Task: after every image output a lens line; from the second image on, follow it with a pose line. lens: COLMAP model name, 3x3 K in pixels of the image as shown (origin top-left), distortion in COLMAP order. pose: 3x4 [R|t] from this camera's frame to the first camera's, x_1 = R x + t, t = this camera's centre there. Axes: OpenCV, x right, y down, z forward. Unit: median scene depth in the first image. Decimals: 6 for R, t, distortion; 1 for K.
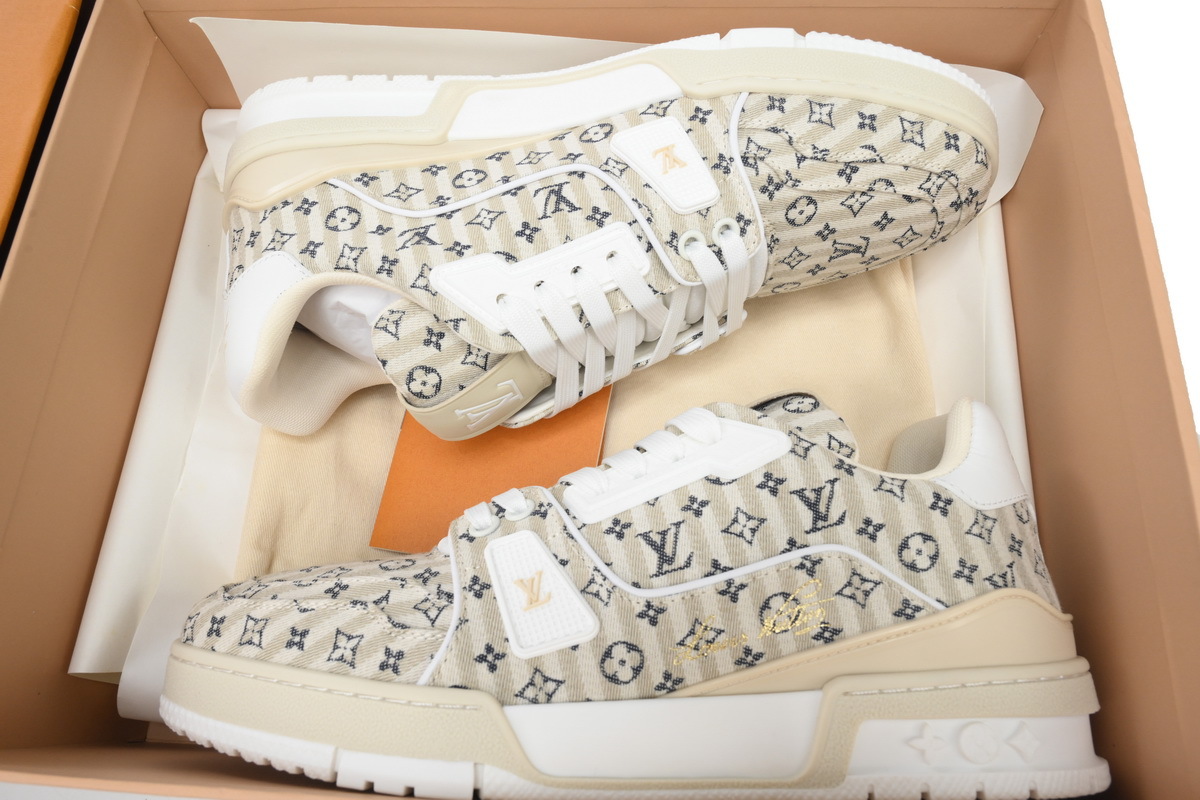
lens RADIAL K [[842.3, 0, 600.0], [0, 842.3, 400.0], [0, 0, 1]] dist [0.044962, -0.001634]
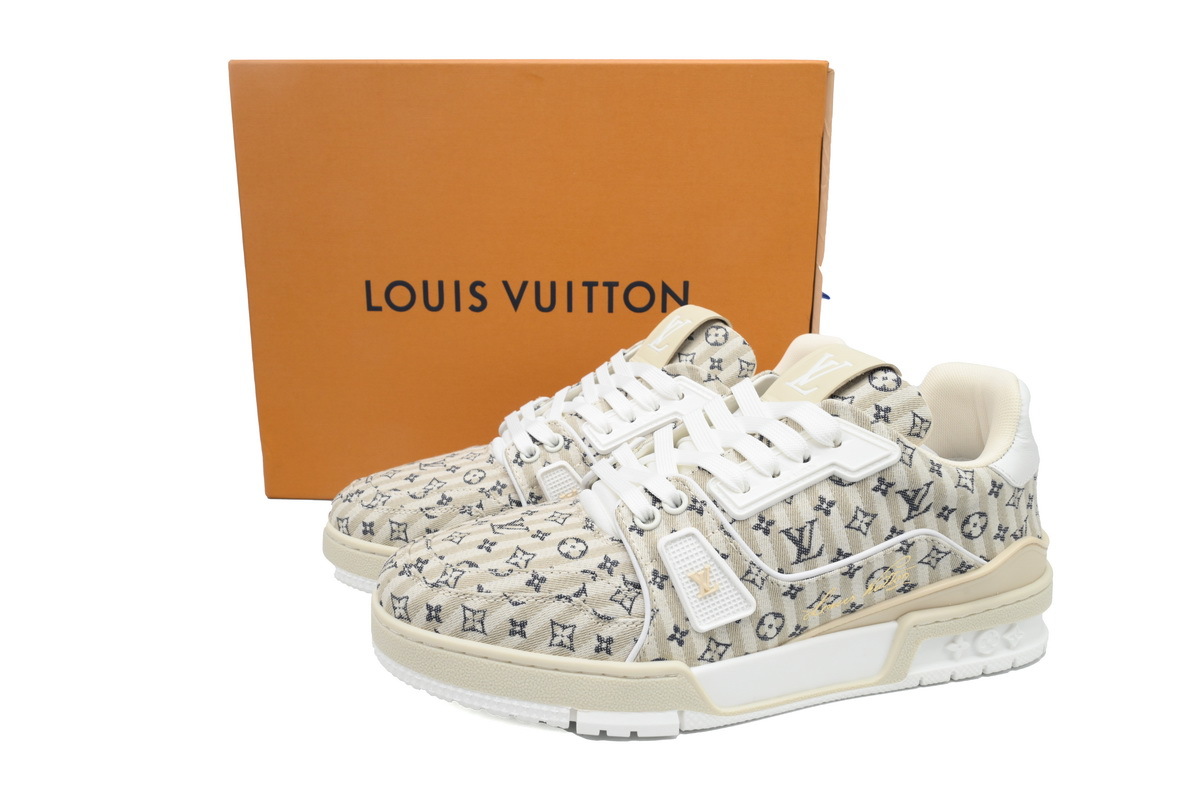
lens RADIAL K [[842.3, 0, 600.0], [0, 842.3, 400.0], [0, 0, 1]] dist [0.044962, -0.001634]
pose [[0.972309, -0.061866, 0.225361, -0.504122], [-0.051933, 0.883012, 0.466468, -0.604918], [-0.227855, -0.465254, 0.855348, 0.071663]]
